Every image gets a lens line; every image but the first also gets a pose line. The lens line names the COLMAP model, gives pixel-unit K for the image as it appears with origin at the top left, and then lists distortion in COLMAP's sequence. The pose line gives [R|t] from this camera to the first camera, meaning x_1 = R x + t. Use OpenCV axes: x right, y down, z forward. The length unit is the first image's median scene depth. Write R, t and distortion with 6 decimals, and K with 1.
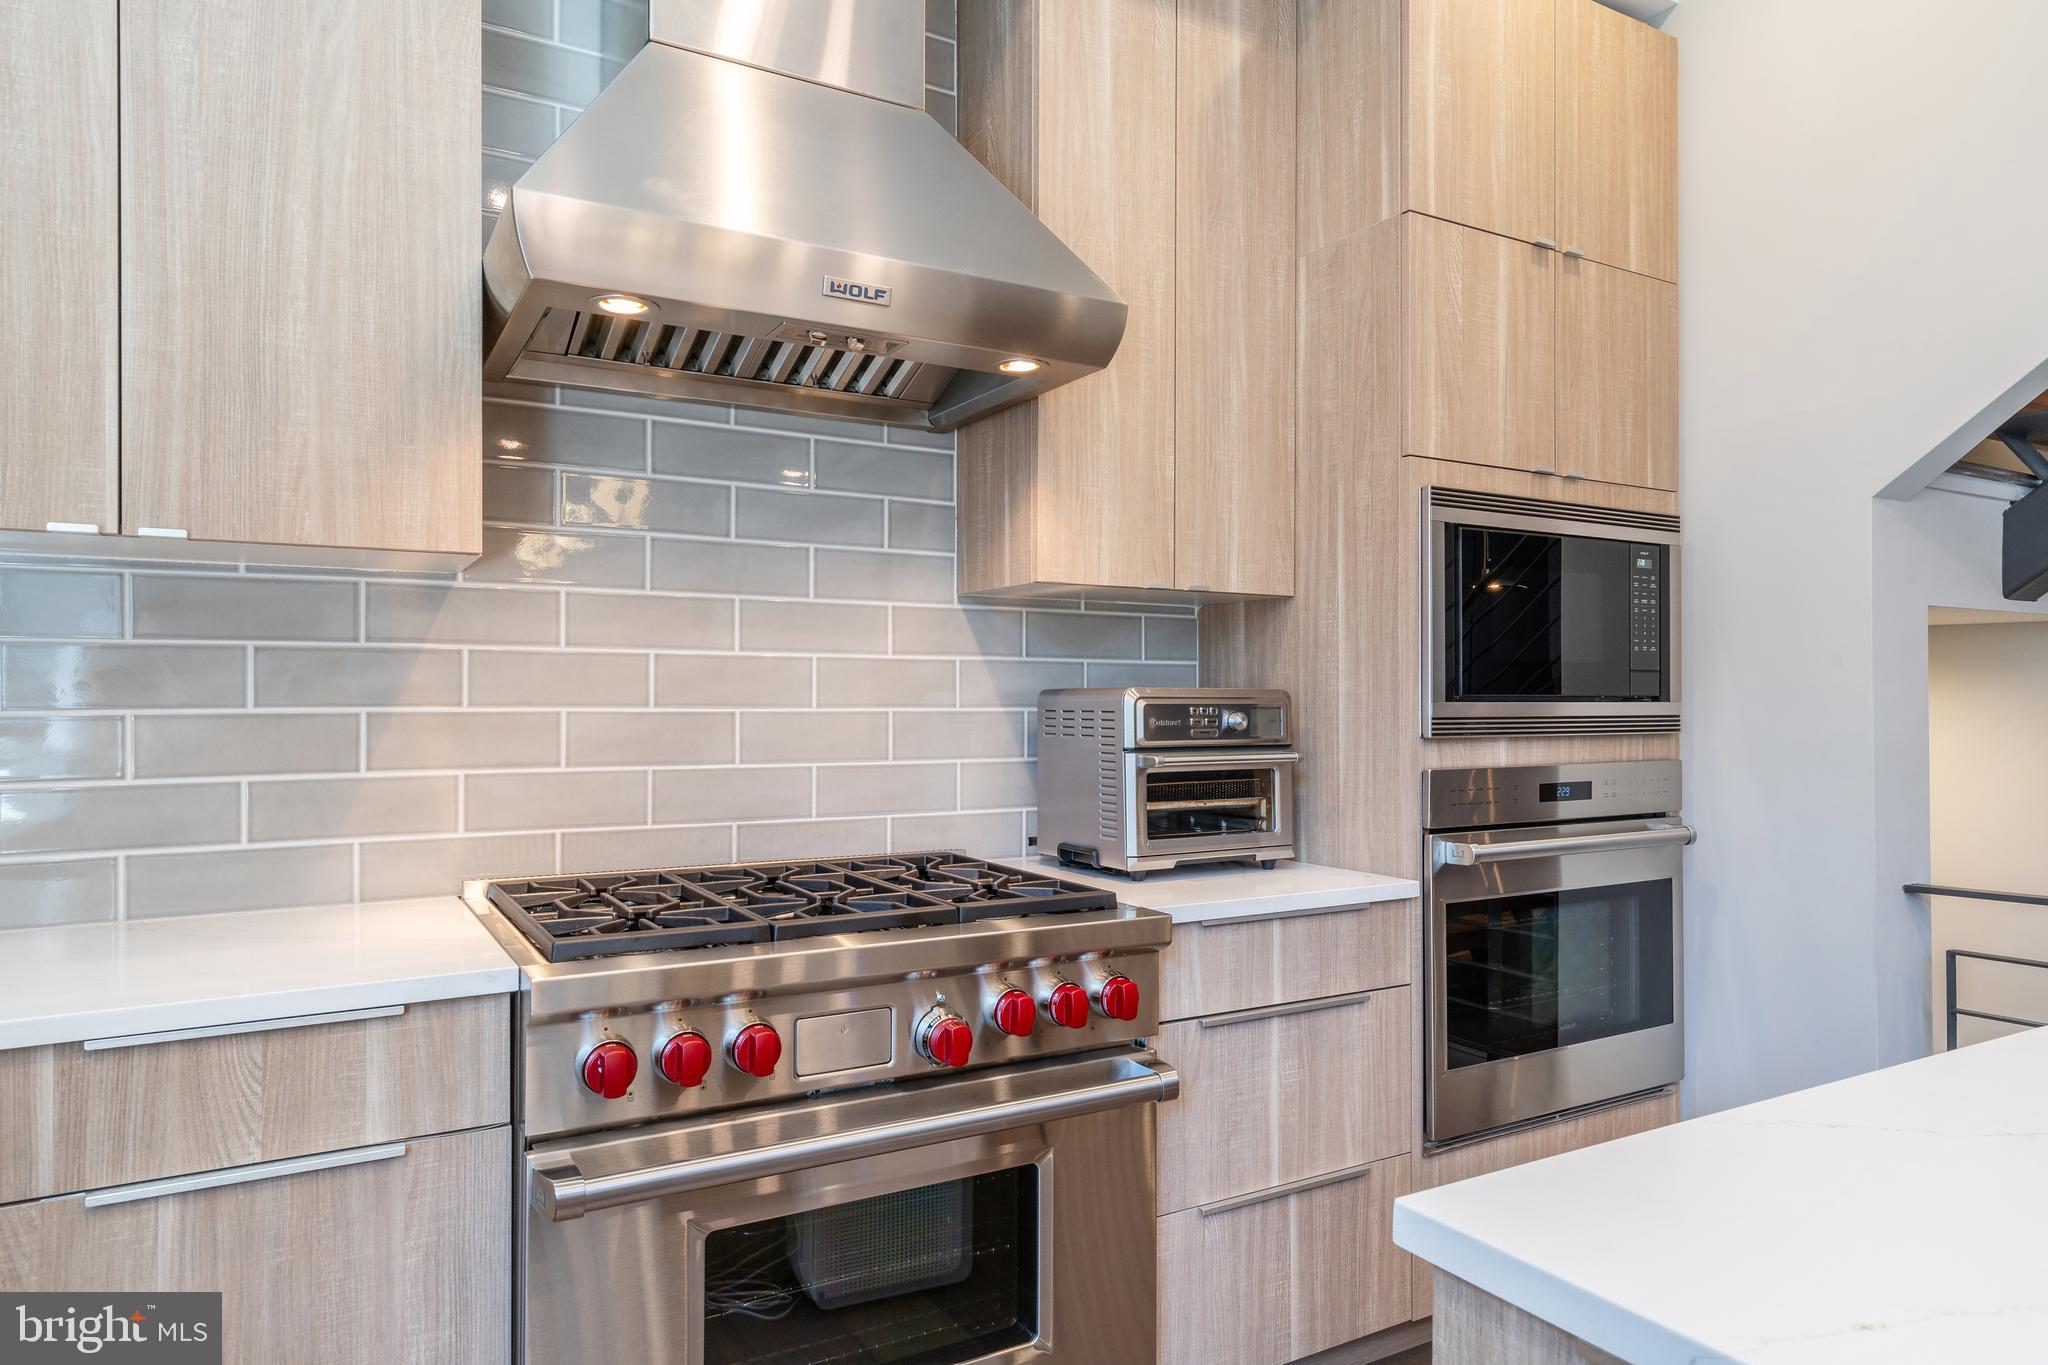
lens RADIAL K [[1242.0, 0, 1034.3], [0, 1242.0, 698.1], [0, 0, 1]] dist [0.005382, 0.001052]
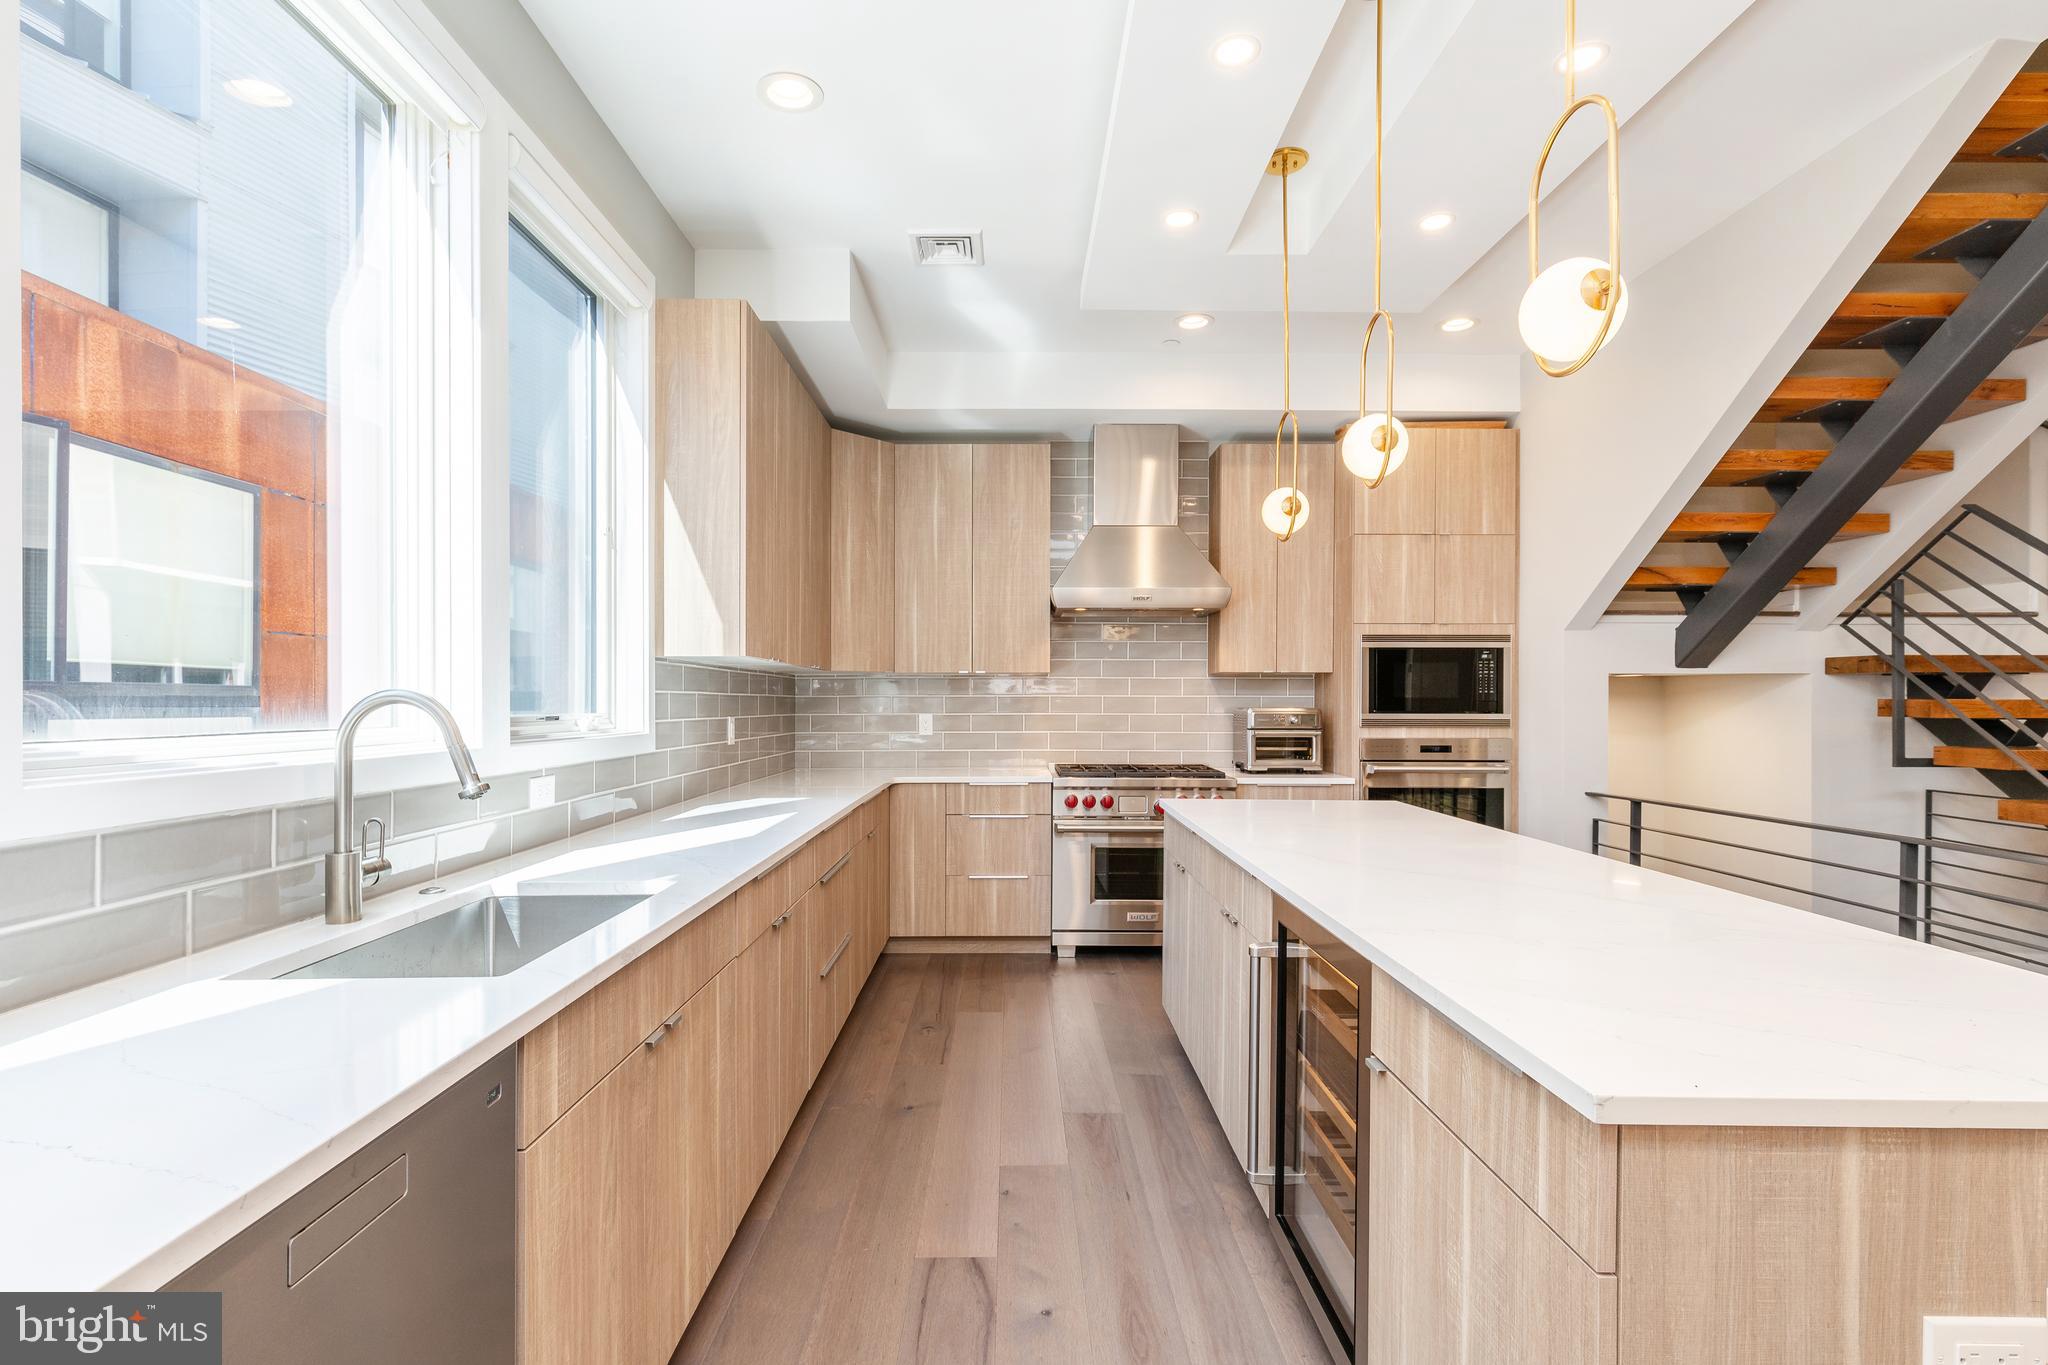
lens RADIAL K [[934.2, 0, 1022.6], [0, 934.2, 698.7], [0, 0, 1]] dist [0.000823, 0.001658]
pose [[0.863606, -0.001387, -0.504165, 0.721180], [-0.000779, 0.999991, -0.004087, -0.020505], [0.504166, 0.003922, 0.863598, -1.175424]]
